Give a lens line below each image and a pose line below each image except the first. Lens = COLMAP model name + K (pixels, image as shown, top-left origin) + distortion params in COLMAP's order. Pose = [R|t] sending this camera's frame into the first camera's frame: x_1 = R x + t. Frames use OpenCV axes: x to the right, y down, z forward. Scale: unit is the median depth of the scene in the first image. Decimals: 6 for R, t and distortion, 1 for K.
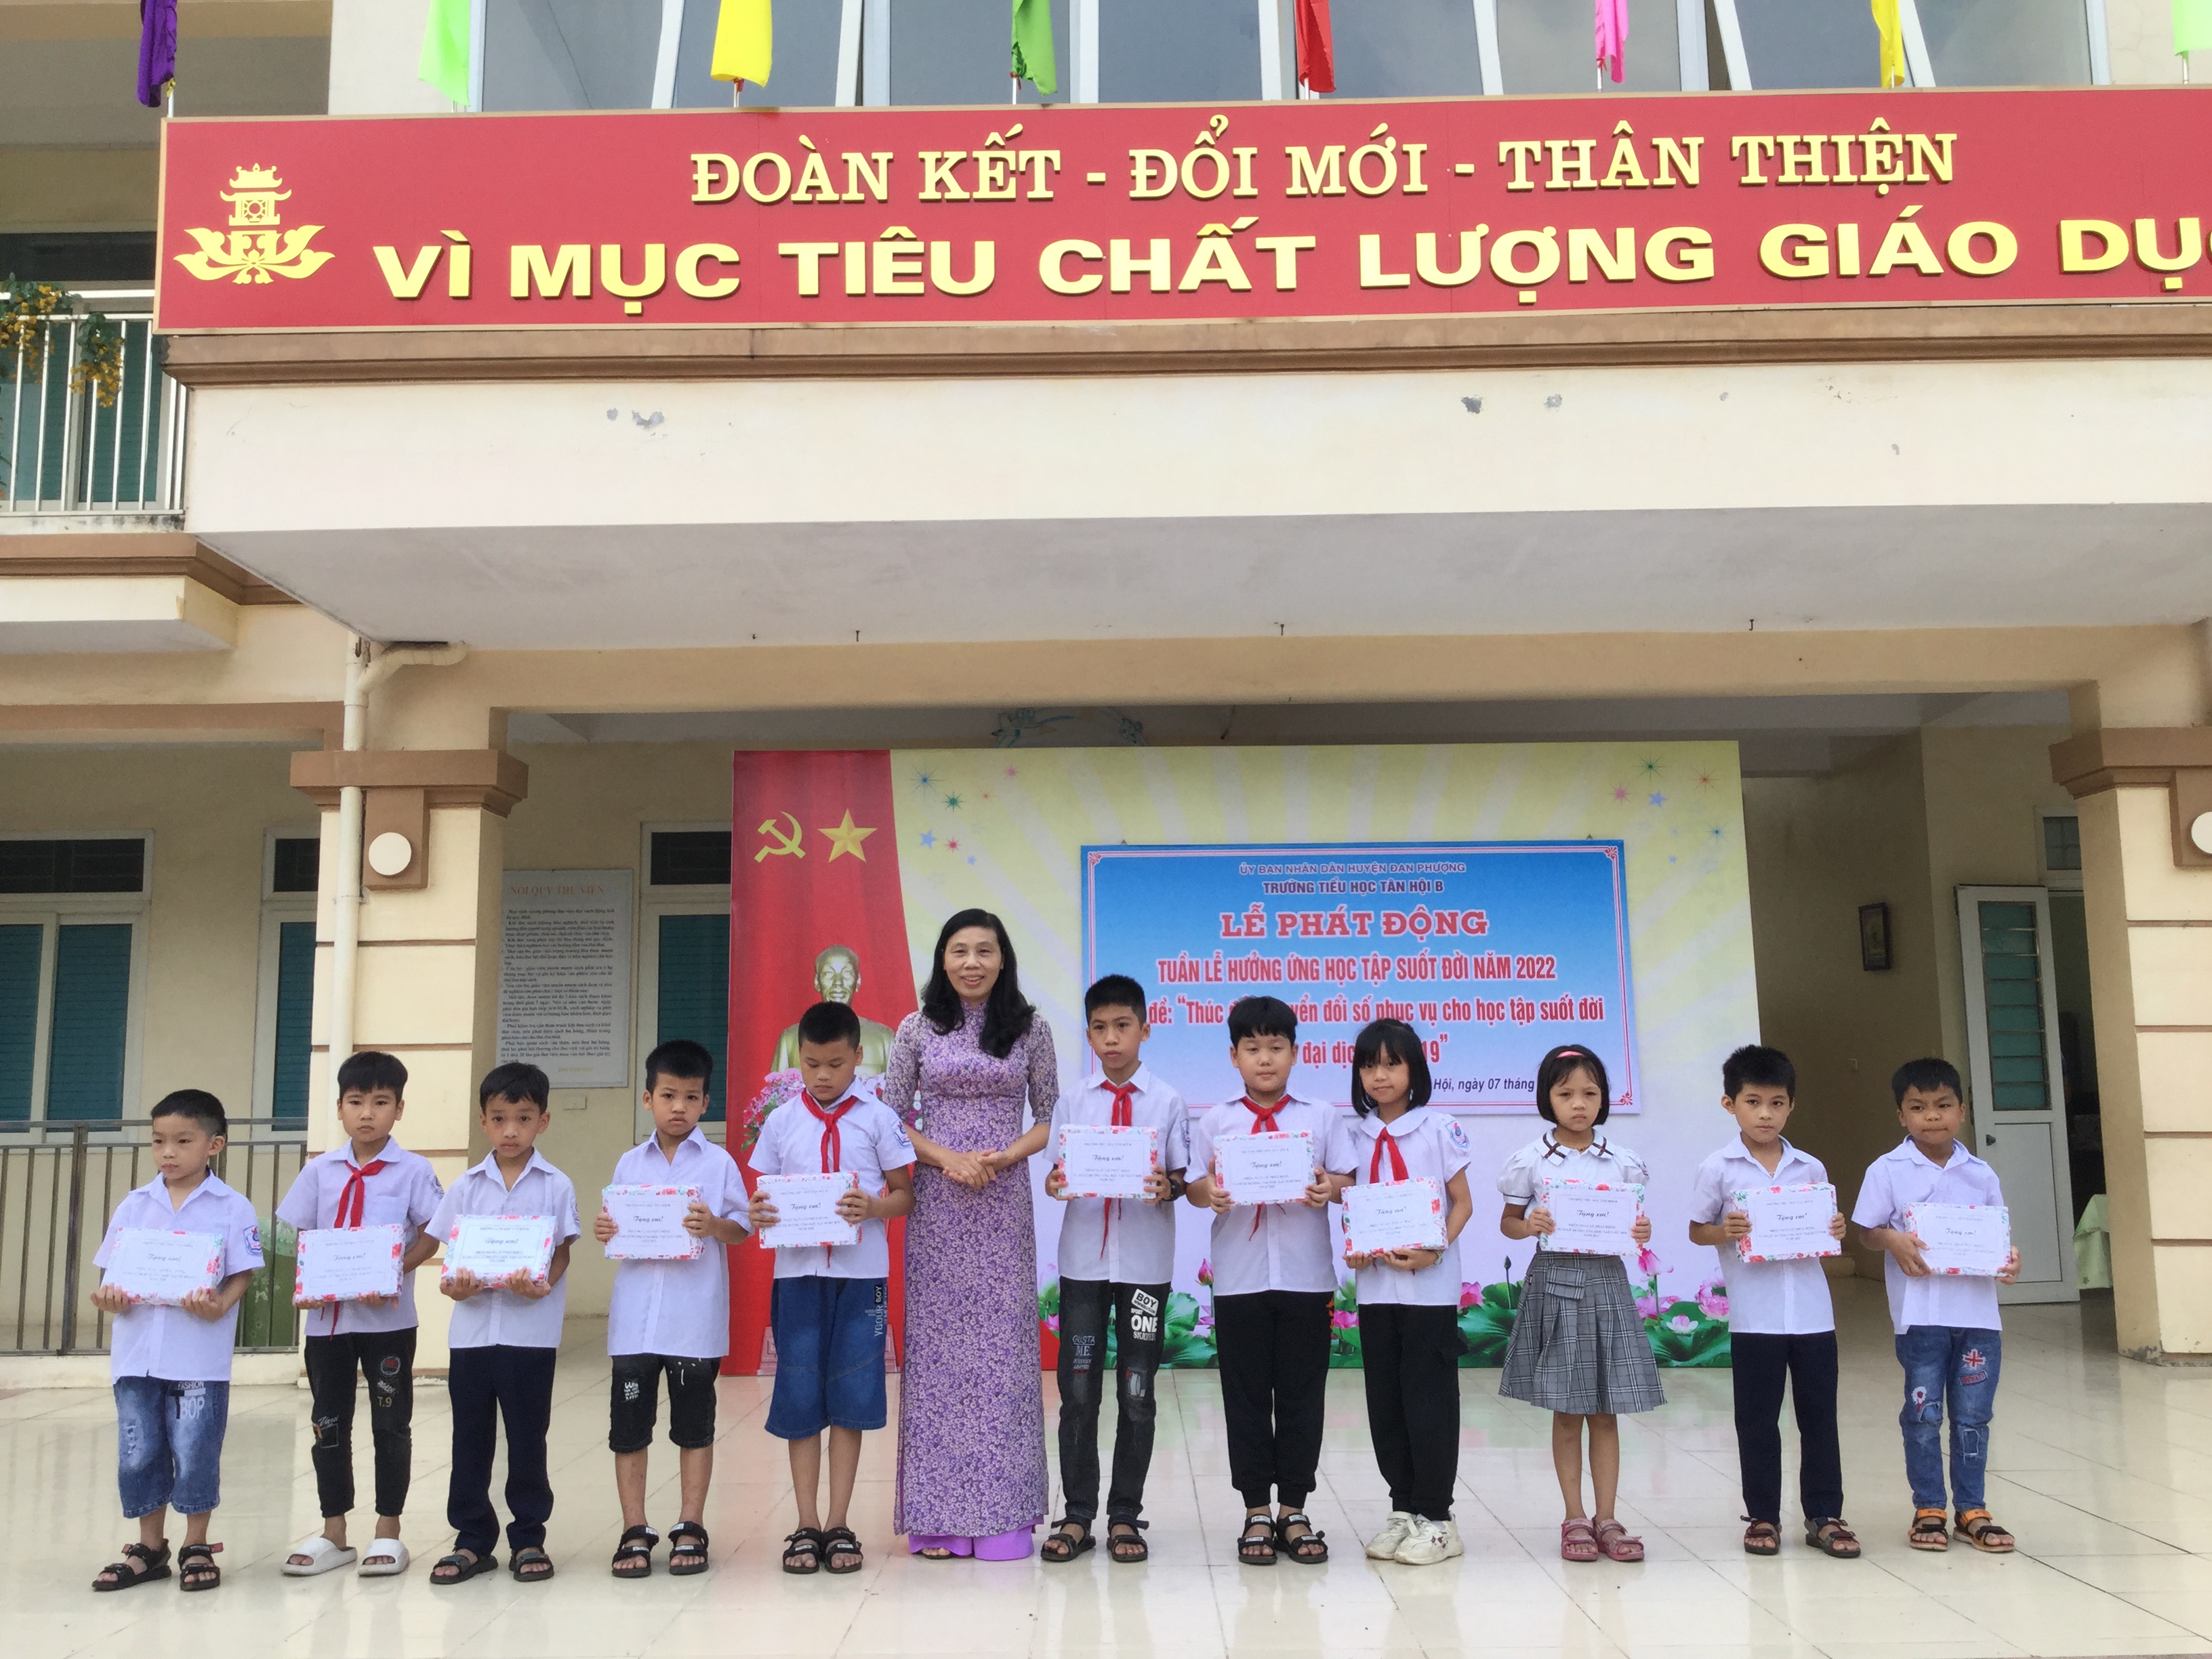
lens RADIAL K [[1962.2, 0, 1112.3], [0, 1962.2, 834.9], [0, 0, 1]] dist [0.107588, -0.199135]
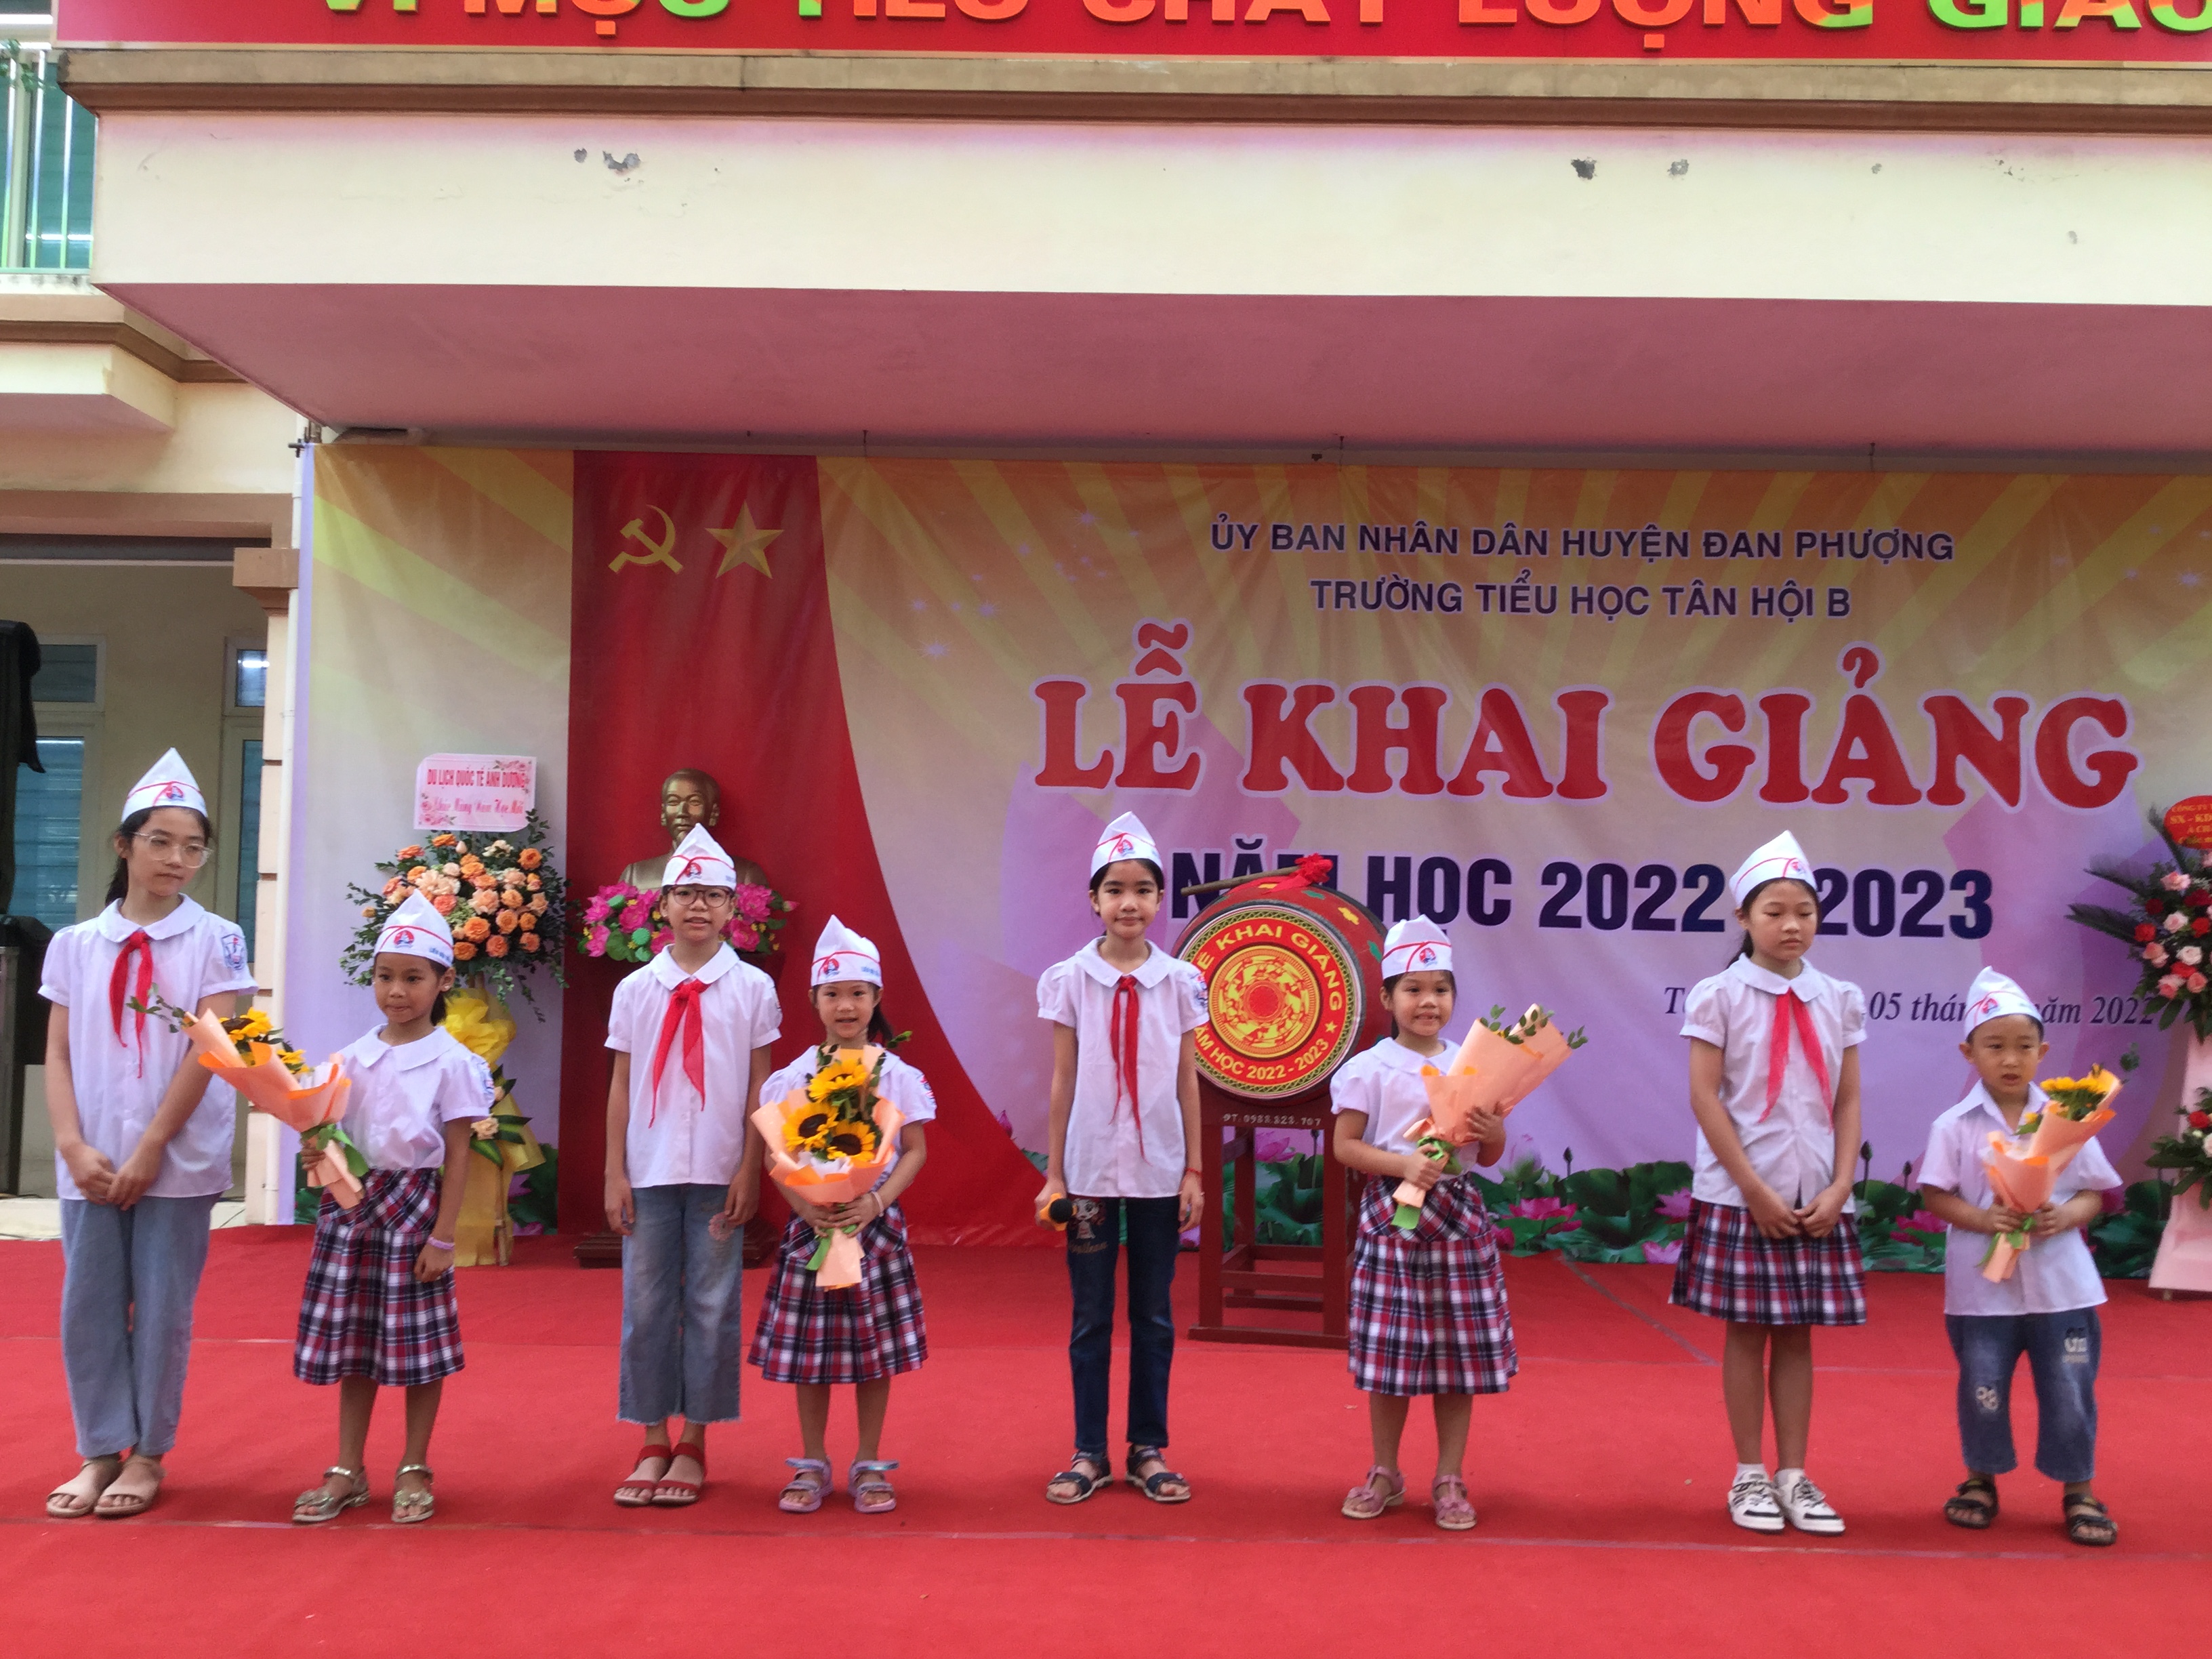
lens RADIAL K [[1962.2, 0, 1110.5], [0, 1962.2, 833.3], [0, 0, 1]] dist [0.107588, -0.199135]
pose [[0.999556, 0.028850, -0.007397, -0.007647], [-0.028199, 0.996655, 0.076707, 0.008619], [0.009585, -0.076464, 0.997026, 0.119545]]
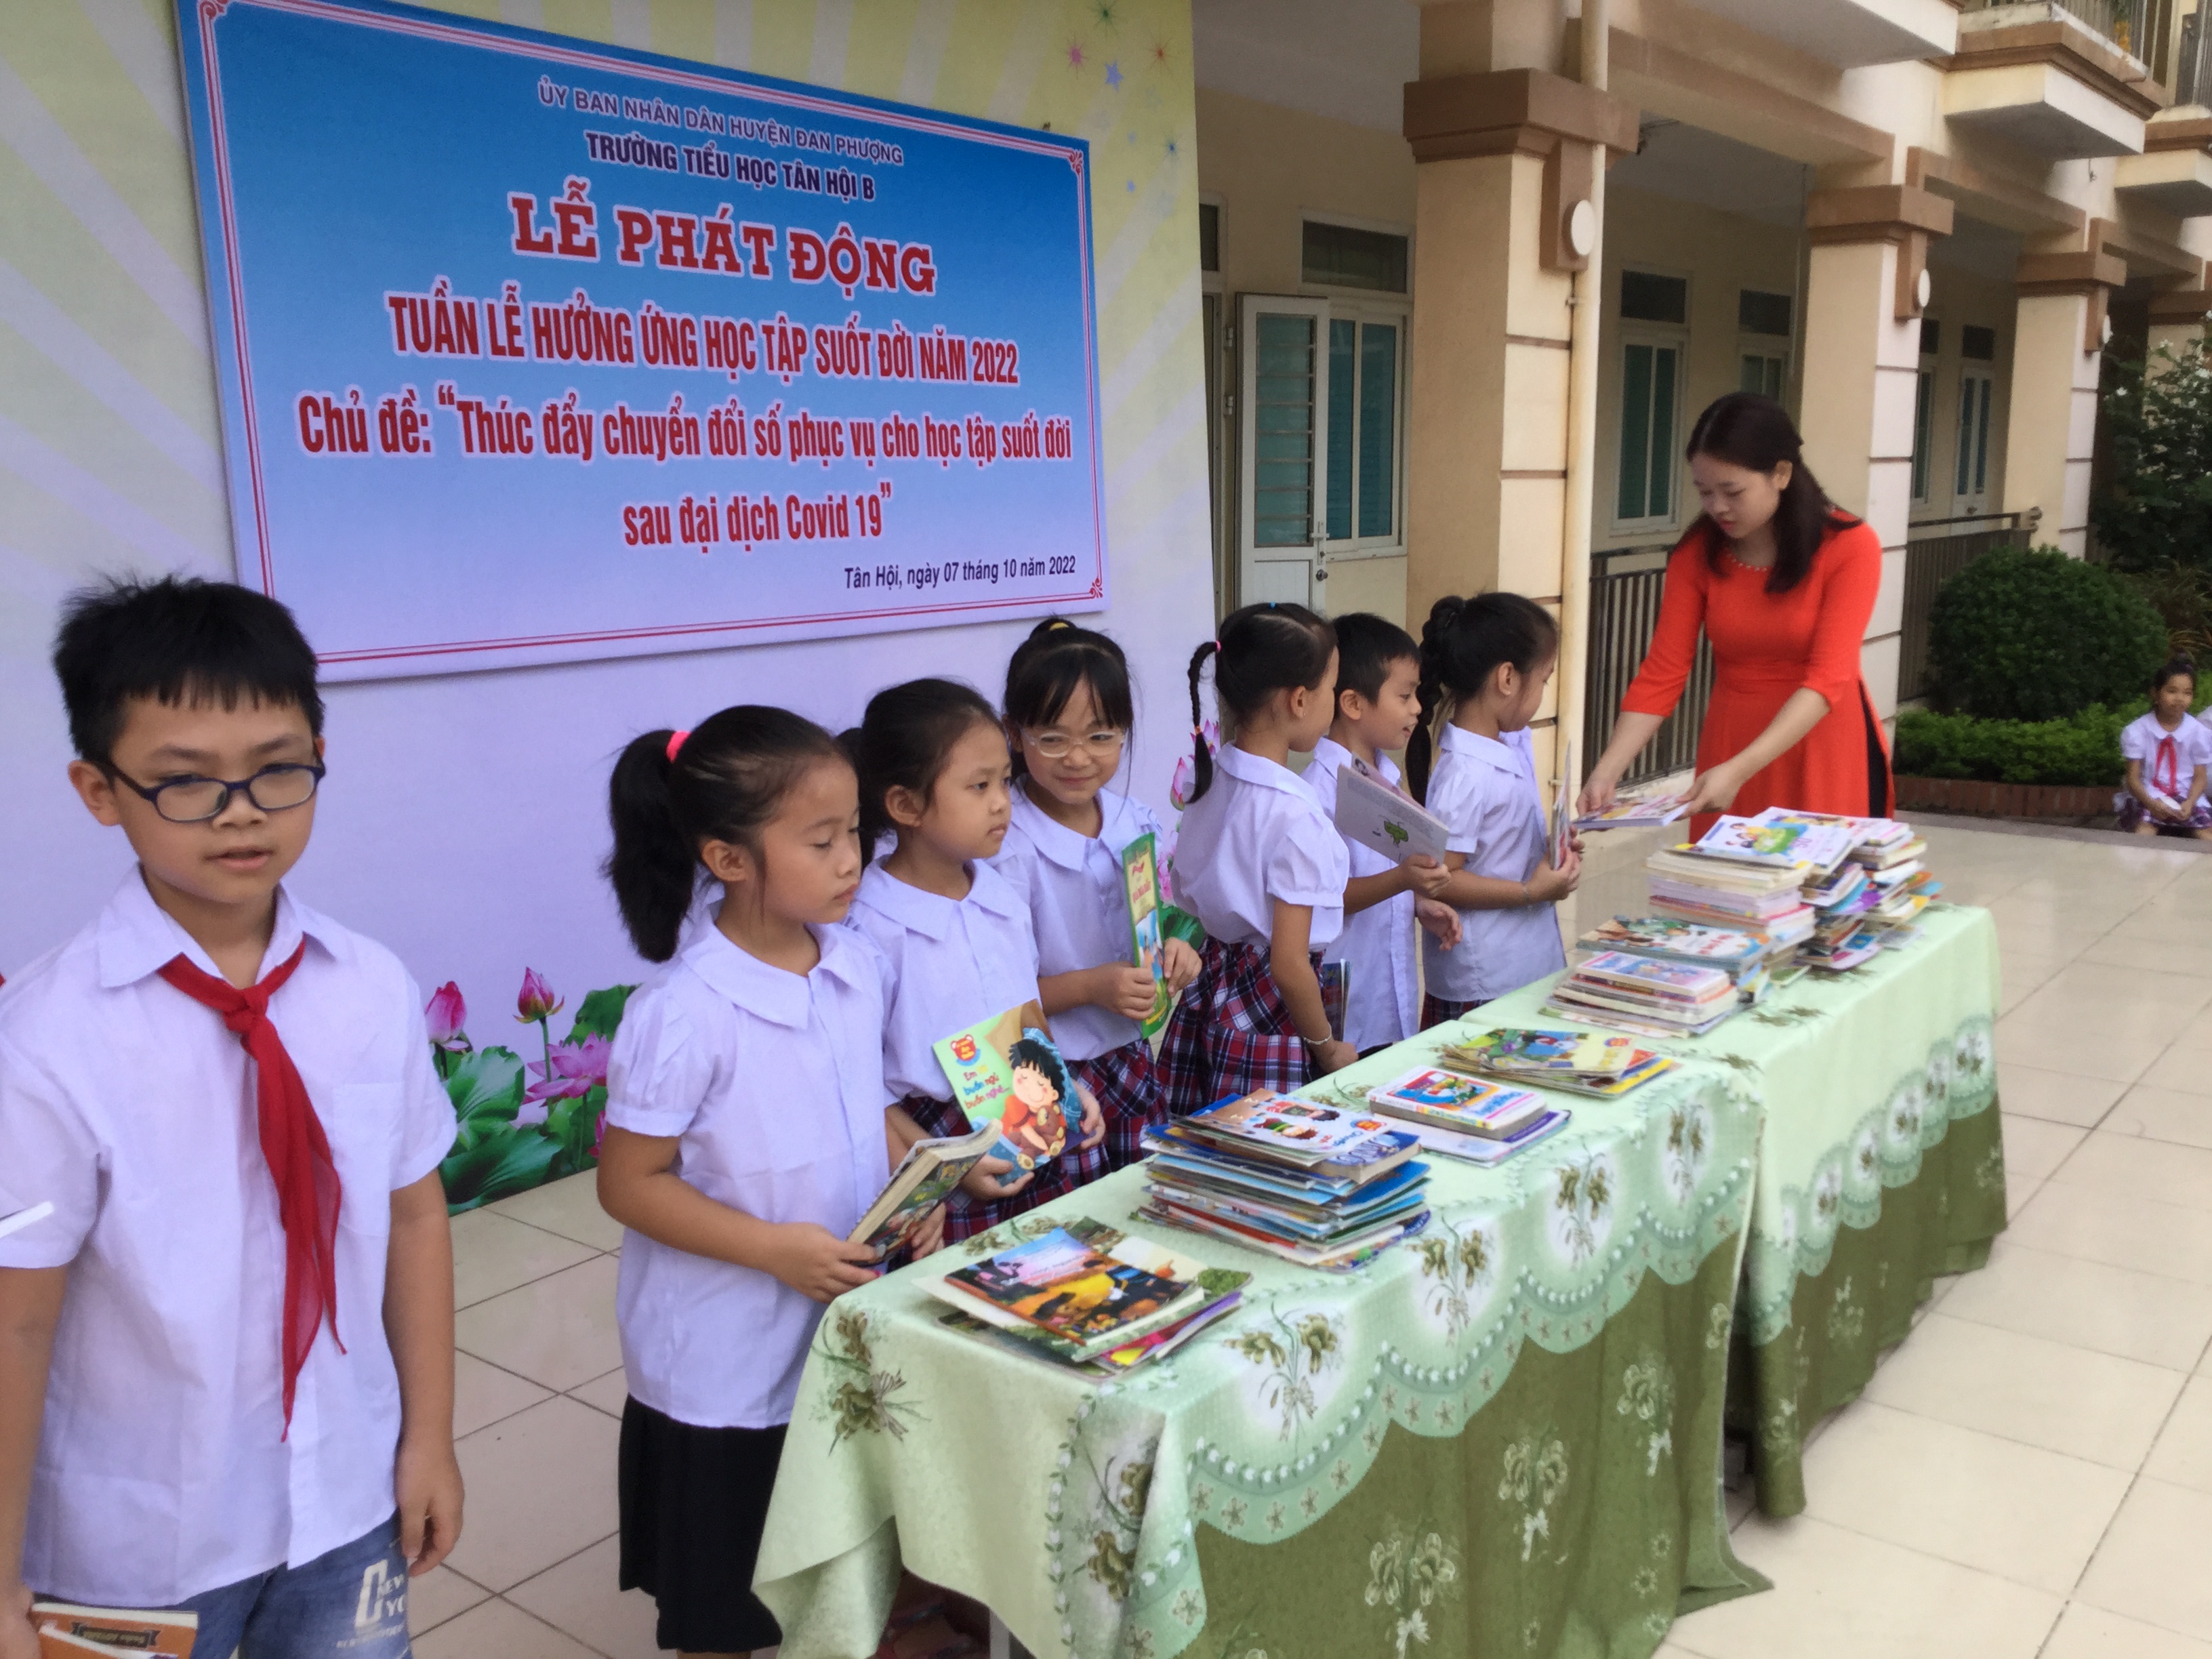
lens RADIAL K [[1962.2, 0, 1117.3], [0, 1962.2, 841.9], [0, 0, 1]] dist [0.107588, -0.199135]
pose [[0.618380, -0.138506, 0.773578, -0.273558], [-0.105198, 0.960899, 0.256139, 0.063774], [-0.778807, -0.239770, 0.579629, 0.767088]]
